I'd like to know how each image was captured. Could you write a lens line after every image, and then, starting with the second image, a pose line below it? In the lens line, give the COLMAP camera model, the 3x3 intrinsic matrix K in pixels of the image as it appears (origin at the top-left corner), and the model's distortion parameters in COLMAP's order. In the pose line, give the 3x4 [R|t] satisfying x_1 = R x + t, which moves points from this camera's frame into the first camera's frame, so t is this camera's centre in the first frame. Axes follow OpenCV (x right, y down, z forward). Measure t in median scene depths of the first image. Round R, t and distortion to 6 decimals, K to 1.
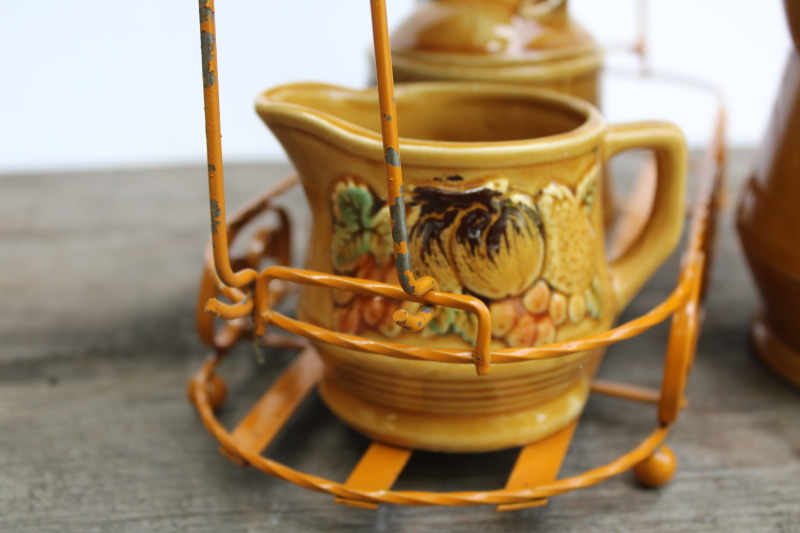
lens RADIAL K [[1175.6, 0, 400.0], [0, 1175.6, 266.5], [0, 0, 1]] dist [-0.061076, 0.128882]
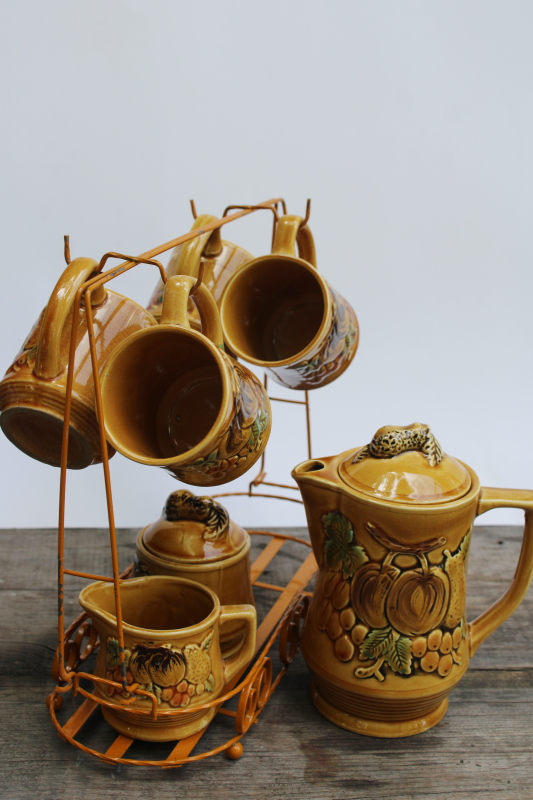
lens RADIAL K [[1175.6, 0, 265.2], [0, 1175.6, 384.8], [0, 0, 1]] dist [-0.061076, 0.128882]
pose [[0.998437, 0.055401, -0.007313, 0.279132], [-0.055624, 0.997836, -0.035059, -0.553612], [0.005355, 0.035411, 0.999358, -1.597584]]
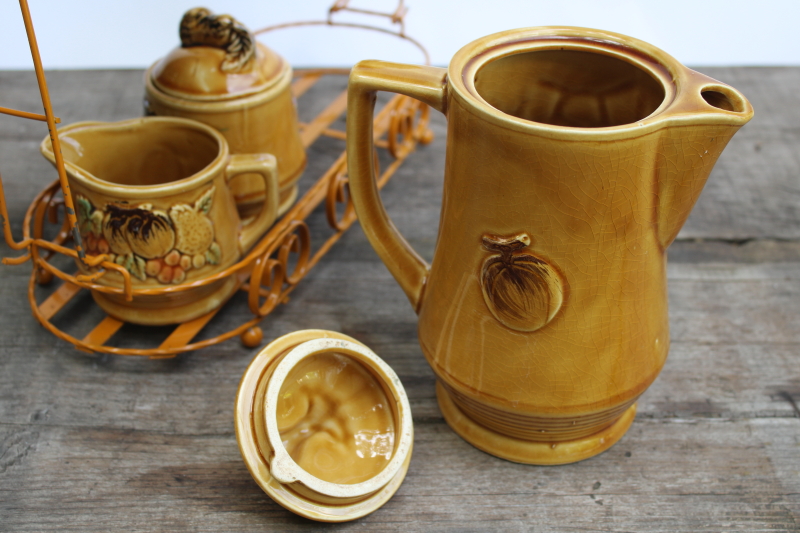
lens RADIAL K [[1175.6, 0, 400.0], [0, 1175.6, 266.5], [0, 0, 1]] dist [-0.061076, 0.128882]
pose [[0.995939, 0.064411, -0.062909, 0.625593], [-0.047980, 0.970927, 0.234518, -0.444514], [0.076186, -0.230547, 0.970074, -0.911625]]
